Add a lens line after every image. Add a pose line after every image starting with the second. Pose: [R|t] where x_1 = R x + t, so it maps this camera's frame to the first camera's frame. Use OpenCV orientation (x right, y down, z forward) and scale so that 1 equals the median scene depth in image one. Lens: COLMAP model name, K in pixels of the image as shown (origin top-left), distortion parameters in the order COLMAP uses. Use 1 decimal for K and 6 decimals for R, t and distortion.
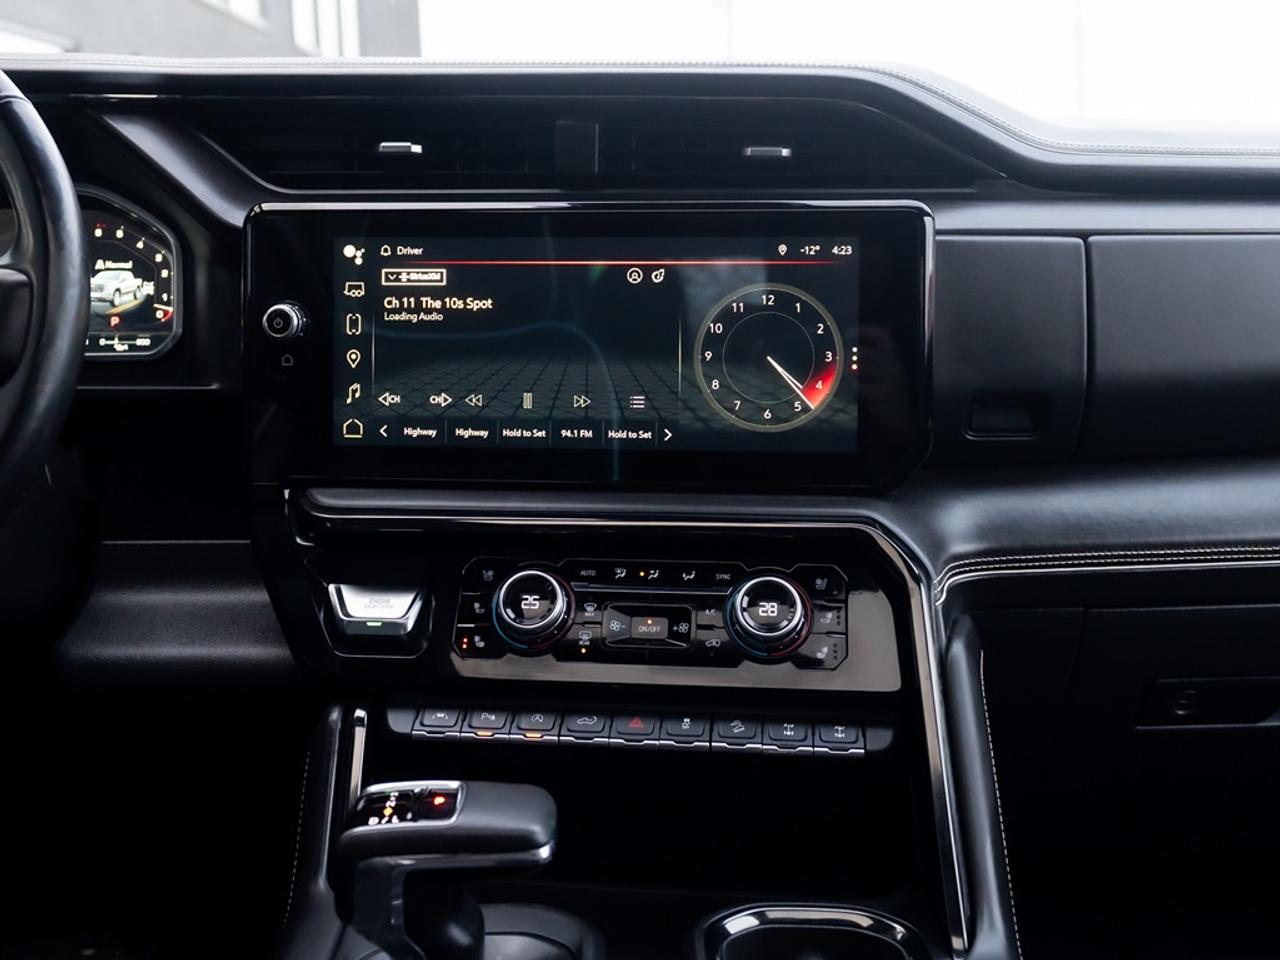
lens RADIAL K [[1389.8, 0, 643.9], [0, 1389.8, 395.9], [0, 0, 1]] dist [0.013653, 0.000000]
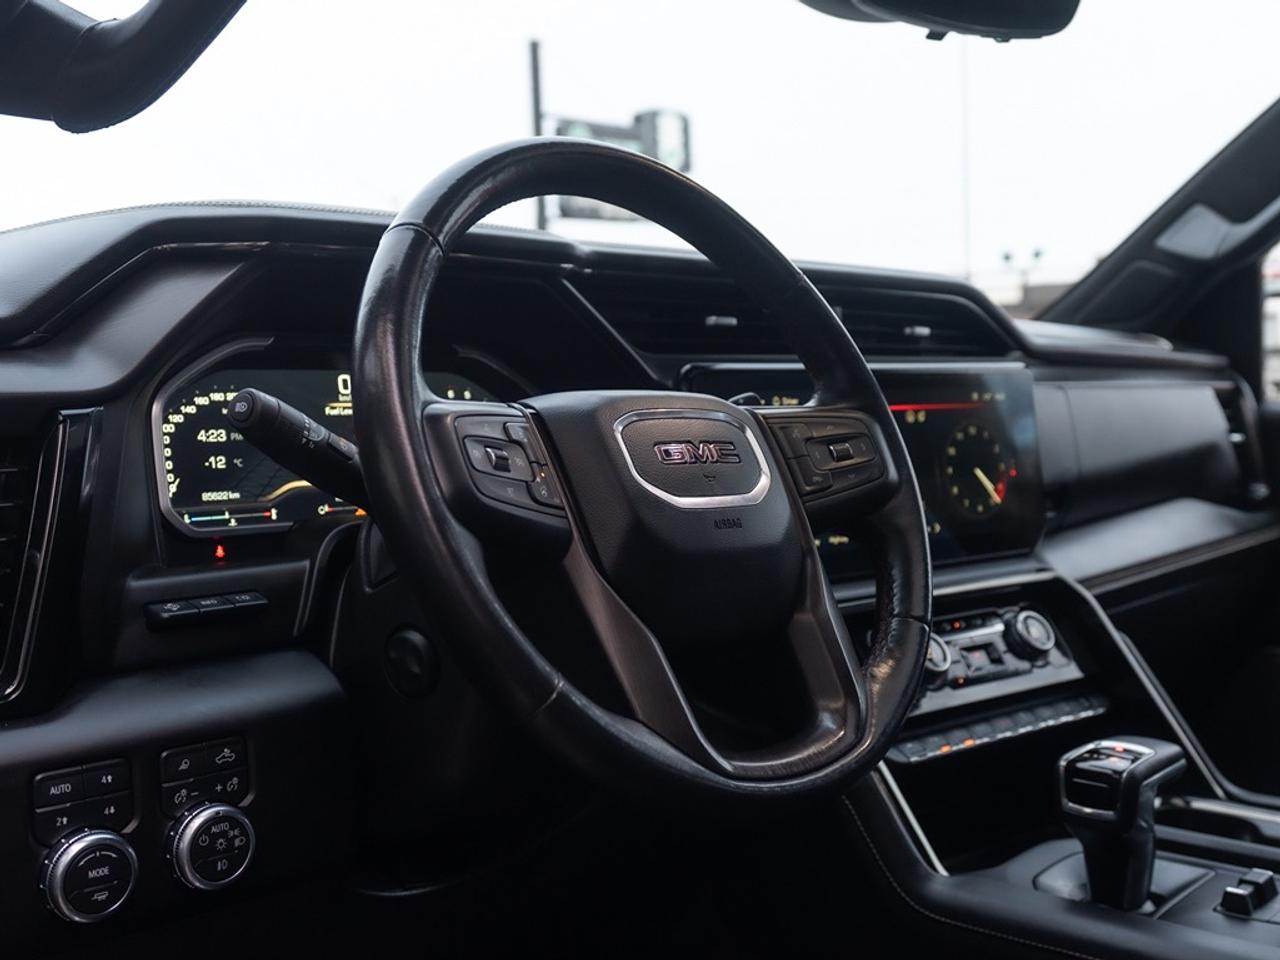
lens RADIAL K [[1389.8, 0, 656.1], [0, 1389.8, 496.1], [0, 0, 1]] dist [0.013653, 0.000000]
pose [[0.699787, -0.058897, 0.711920, -1.170817], [0.106384, 0.994074, -0.022331, -0.002831], [-0.706386, 0.091364, 0.701906, 0.203314]]
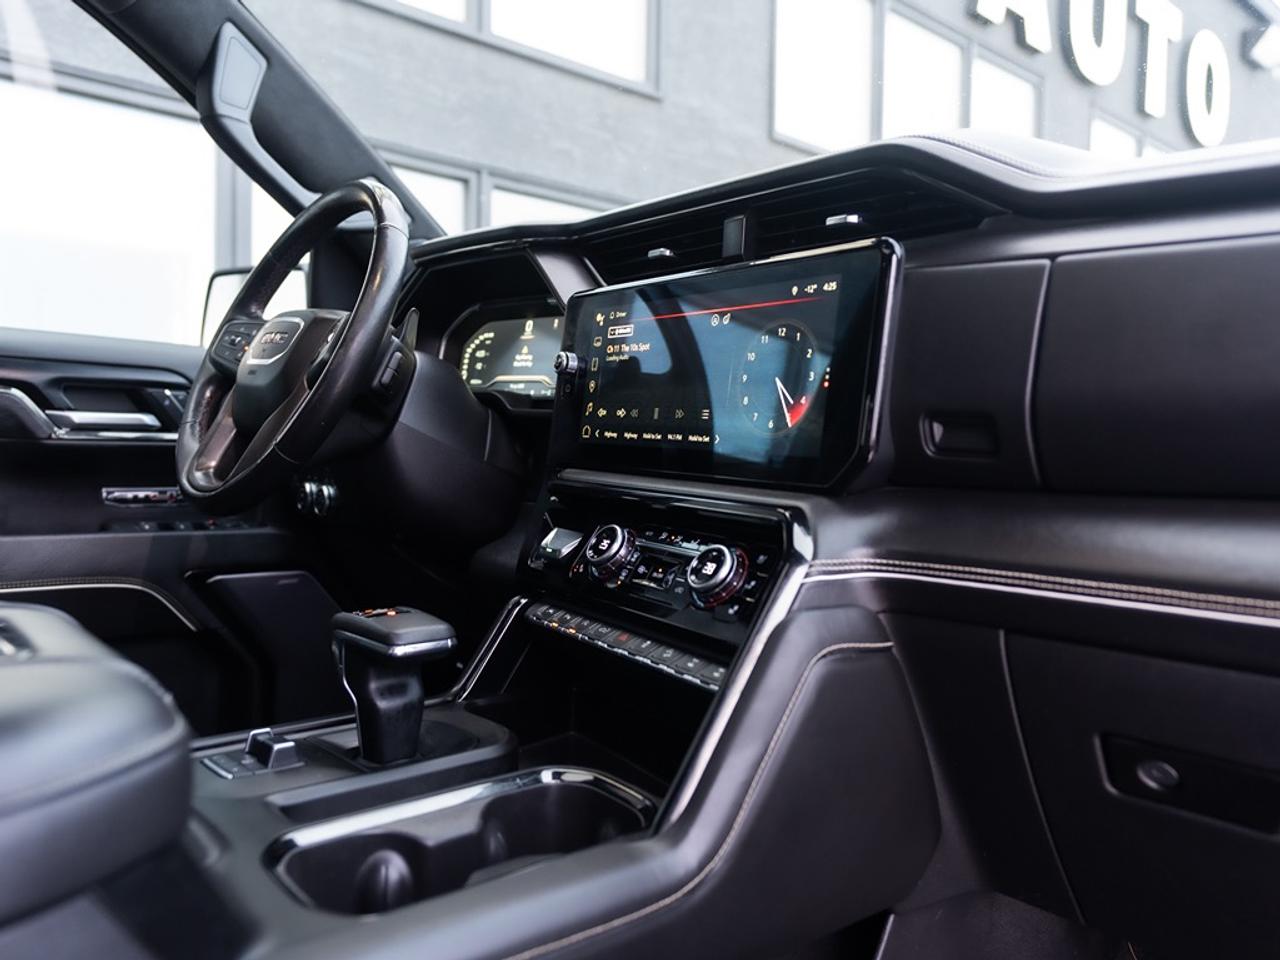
lens RADIAL K [[965.5, 0, 646.5], [0, 965.5, 488.1], [0, 0, 1]] dist [0.009013, 0.000764]
pose [[0.665190, 0.074345, -0.742963, 0.641489], [-0.128001, 0.991655, -0.015372, 0.094719], [0.735620, 0.105325, 0.669156, 0.343811]]
